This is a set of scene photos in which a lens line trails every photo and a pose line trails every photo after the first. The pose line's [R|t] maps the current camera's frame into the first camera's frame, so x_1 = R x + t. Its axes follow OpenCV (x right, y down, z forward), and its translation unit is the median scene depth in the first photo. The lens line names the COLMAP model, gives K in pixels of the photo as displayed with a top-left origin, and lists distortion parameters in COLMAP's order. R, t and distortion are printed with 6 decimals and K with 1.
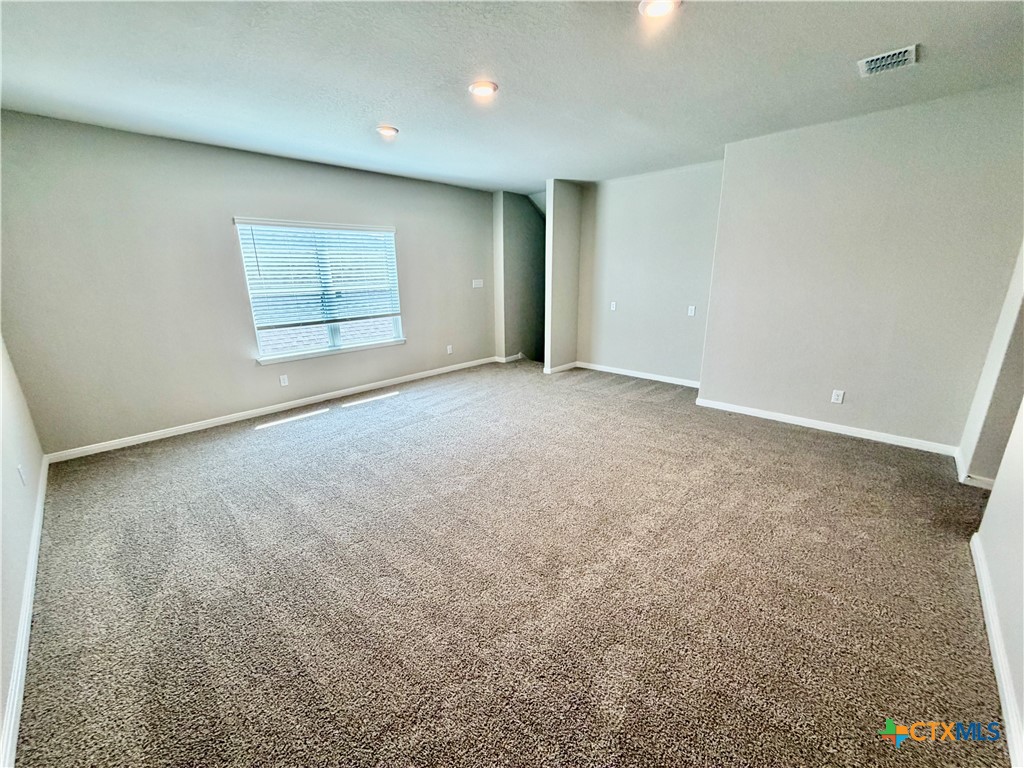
lens RADIAL K [[410.6, 0, 513.2], [0, 410.6, 383.3], [0, 0, 1]] dist [-0.001229, -0.000019]
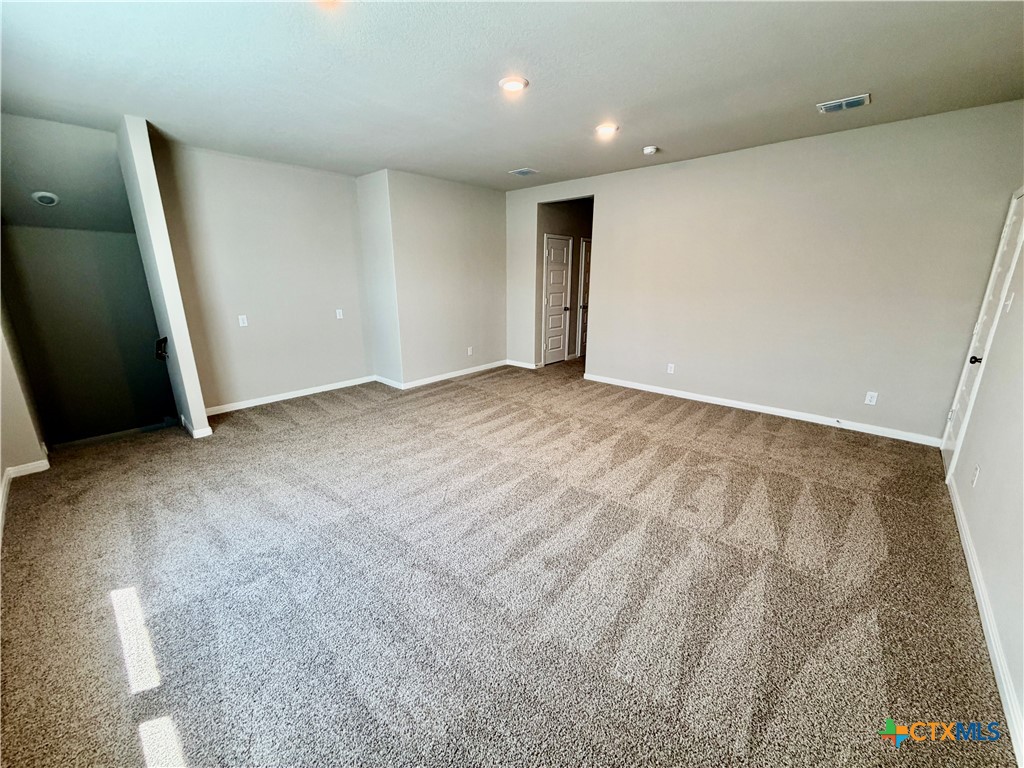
lens RADIAL K [[410.6, 0, 512.6], [0, 410.6, 384.7], [0, 0, 1]] dist [-0.001229, -0.000019]
pose [[-0.030372, -0.248332, 0.968199, -0.594974], [0.272854, 0.929796, 0.247042, -0.143576], [-0.961576, 0.271680, 0.039519, 0.579136]]
